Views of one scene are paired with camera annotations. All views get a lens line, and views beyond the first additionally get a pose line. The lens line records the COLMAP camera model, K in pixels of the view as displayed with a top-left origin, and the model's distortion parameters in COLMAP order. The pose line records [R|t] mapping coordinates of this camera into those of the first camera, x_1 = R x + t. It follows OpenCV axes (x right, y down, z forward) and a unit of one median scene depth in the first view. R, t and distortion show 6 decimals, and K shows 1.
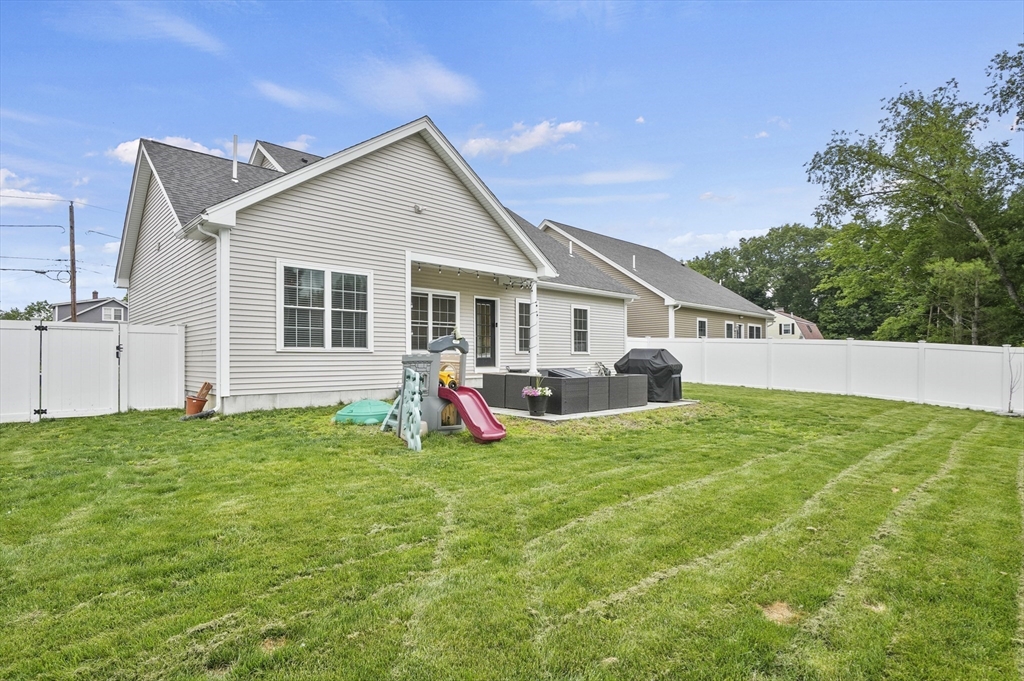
lens RADIAL K [[509.1, 0, 498.7], [0, 509.1, 347.5], [0, 0, 1]] dist [-0.041830, -0.000191]
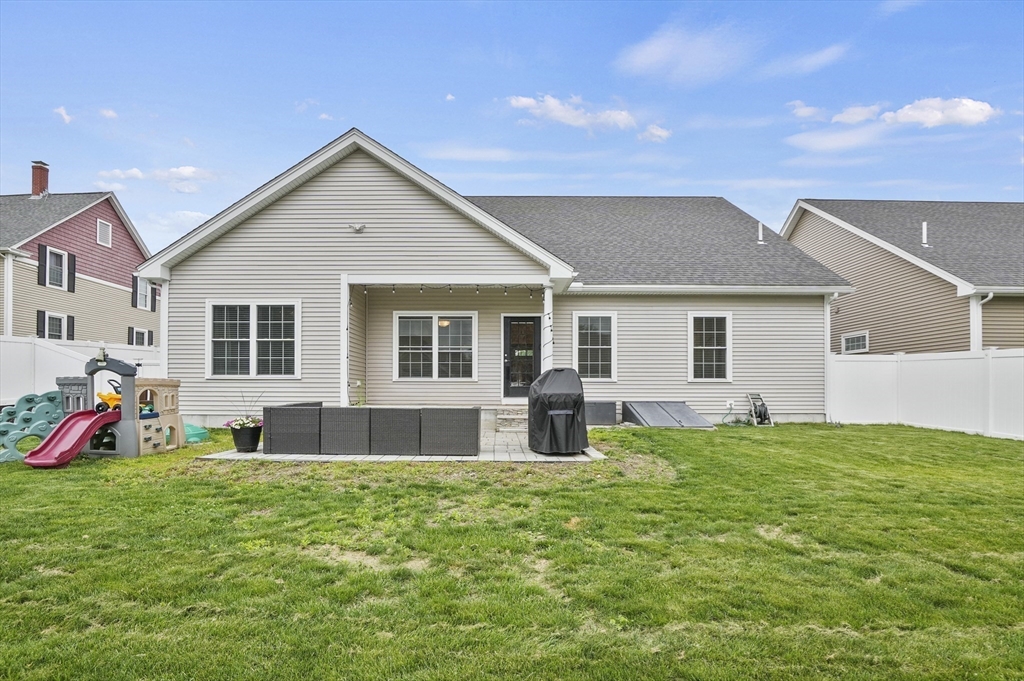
lens RADIAL K [[497.0, 0, 512.8], [0, 497.0, 382.2], [0, 0, 1]] dist [-0.017608, -0.000076]
pose [[0.735399, -0.009828, -0.677563, 0.482222], [0.009738, 0.999945, -0.003935, 0.015272], [0.677564, -0.003704, 0.735454, 0.362763]]
